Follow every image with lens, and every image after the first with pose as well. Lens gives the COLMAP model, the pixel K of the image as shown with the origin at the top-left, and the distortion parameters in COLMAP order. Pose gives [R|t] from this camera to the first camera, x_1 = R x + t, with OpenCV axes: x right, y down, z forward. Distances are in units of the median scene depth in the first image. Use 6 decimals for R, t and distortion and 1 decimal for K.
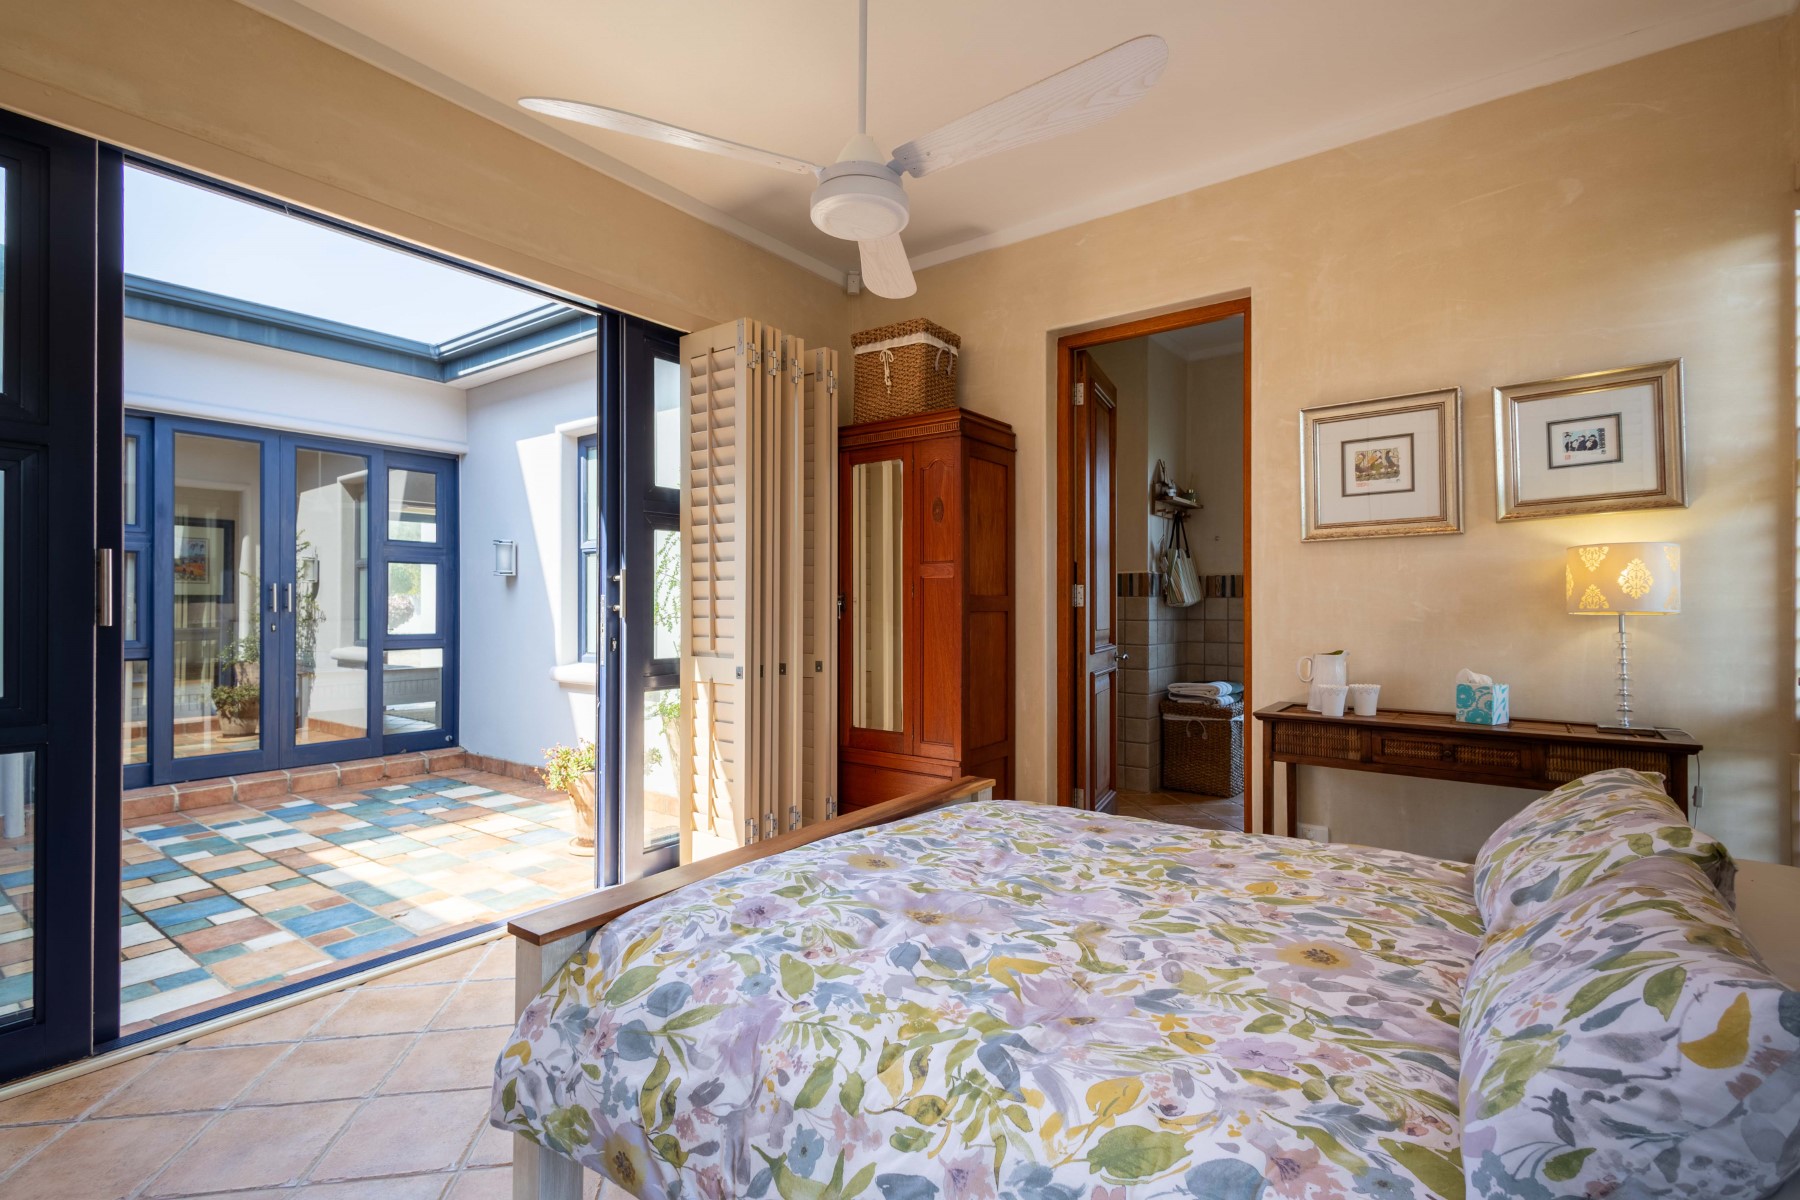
lens RADIAL K [[835.2, 0, 907.2], [0, 835.2, 595.7], [0, 0, 1]] dist [0.006575, -0.001586]
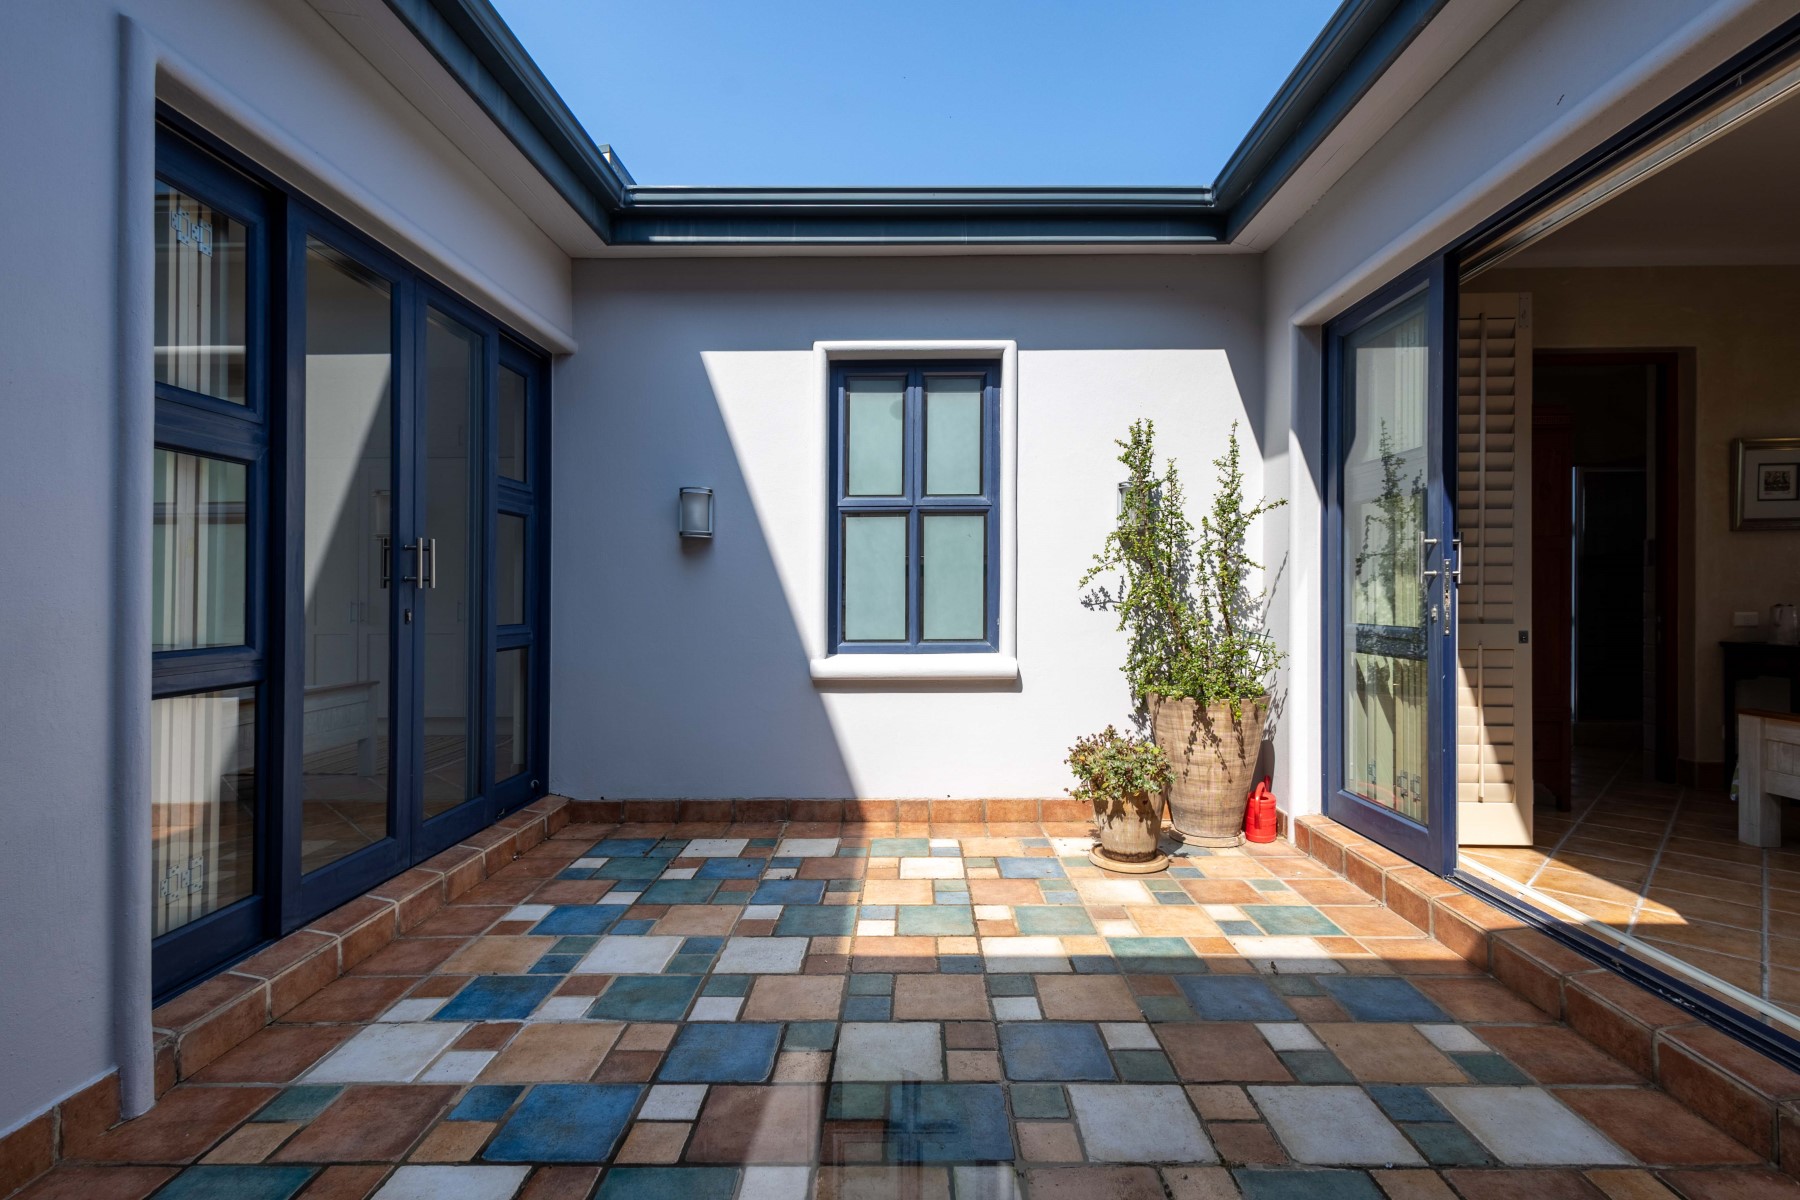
lens RADIAL K [[835.2, 0, 907.7], [0, 835.2, 588.4], [0, 0, 1]] dist [0.006575, -0.001586]
pose [[0.810514, -0.005794, 0.585691, -1.204963], [-0.000392, 0.999945, 0.010435, 0.017441], [-0.585719, -0.008687, 0.810468, 0.512669]]
